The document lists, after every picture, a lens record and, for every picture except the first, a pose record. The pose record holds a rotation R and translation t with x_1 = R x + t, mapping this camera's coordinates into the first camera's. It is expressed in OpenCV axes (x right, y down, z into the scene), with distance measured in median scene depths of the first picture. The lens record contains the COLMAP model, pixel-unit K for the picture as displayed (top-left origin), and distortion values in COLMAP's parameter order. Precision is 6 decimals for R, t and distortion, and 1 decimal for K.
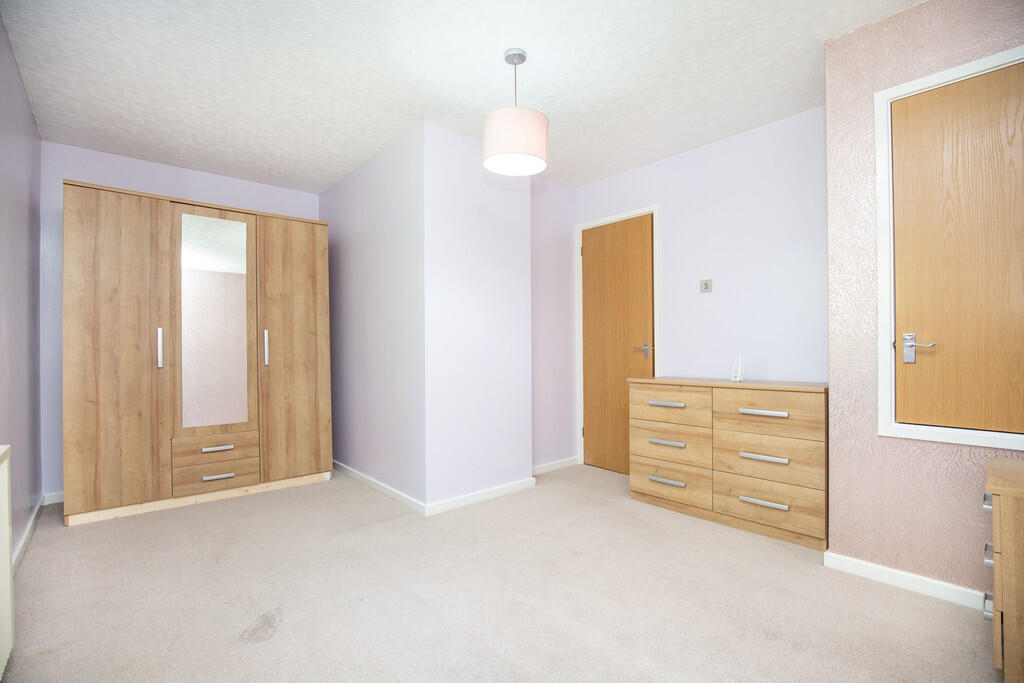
lens RADIAL K [[474.9, 0, 516.0], [0, 474.9, 347.8], [0, 0, 1]] dist [-0.035717, 0.000073]
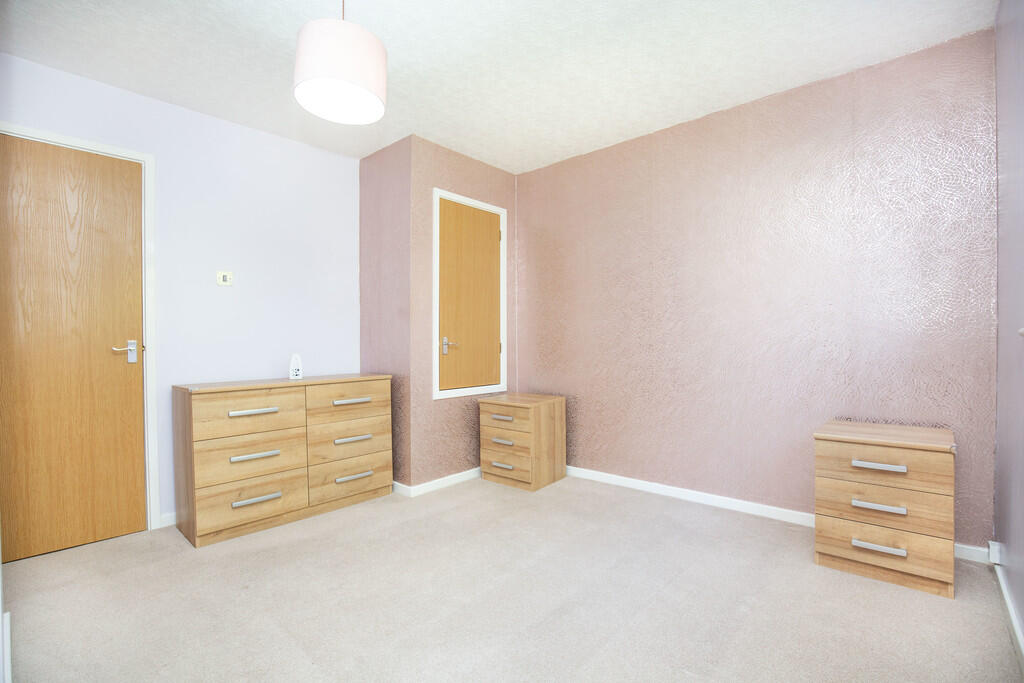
lens RADIAL K [[474.9, 0, 516.0], [0, 474.9, 347.8], [0, 0, 1]] dist [-0.035717, 0.000073]
pose [[-0.149777, -0.001967, 0.988718, -0.651384], [0.009571, 0.999948, 0.003439, 0.002734], [-0.988673, 0.009978, -0.149750, 0.698030]]
